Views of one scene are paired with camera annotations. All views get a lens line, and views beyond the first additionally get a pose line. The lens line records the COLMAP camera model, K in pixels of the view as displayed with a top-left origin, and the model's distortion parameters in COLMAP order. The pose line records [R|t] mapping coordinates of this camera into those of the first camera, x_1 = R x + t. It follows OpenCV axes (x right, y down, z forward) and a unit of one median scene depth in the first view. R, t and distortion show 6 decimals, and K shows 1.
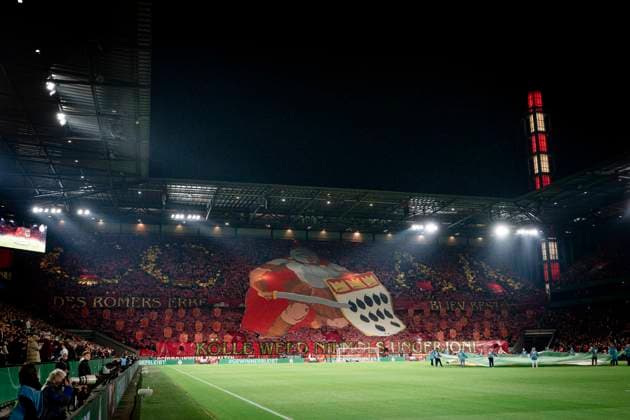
lens RADIAL K [[641.7, 0, 315.0], [0, 641.7, 210.0], [0, 0, 1]] dist [-0.004645, 0.008426]
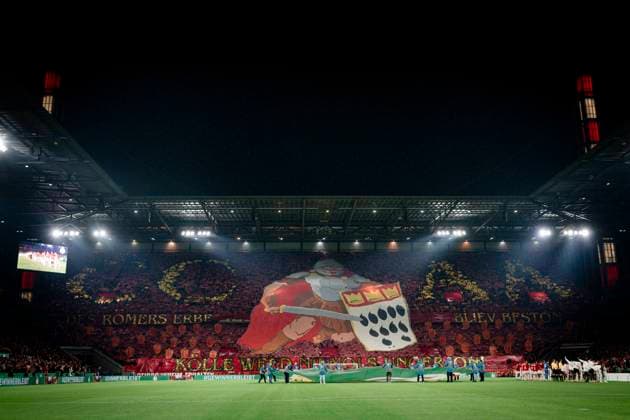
lens RADIAL K [[641.7, 0, 315.0], [0, 641.7, 210.0], [0, 0, 1]] dist [-0.004645, 0.008426]
pose [[0.972559, -0.053879, -0.226331, 0.212701], [0.048968, 0.998428, -0.027260, 0.010866], [0.227444, 0.015429, 0.973669, 0.059374]]
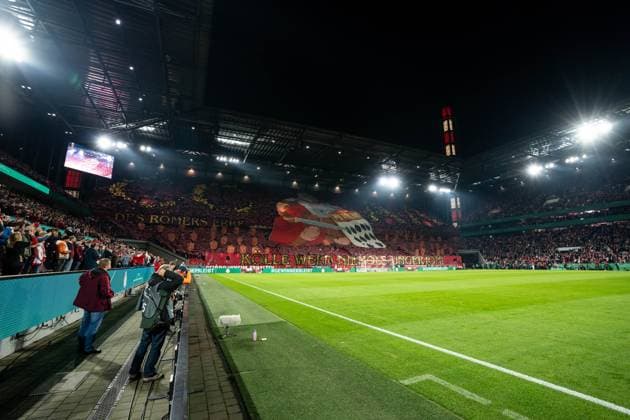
lens RADIAL K [[290.5, 0, 315.0], [0, 290.5, 210.0], [0, 0, 1]] dist [-0.042432, 0.000209]
pose [[0.988647, 0.039275, 0.145034, -0.108254], [-0.044785, 0.998386, 0.034925, 0.085995], [-0.143428, -0.041024, 0.988810, 0.388473]]
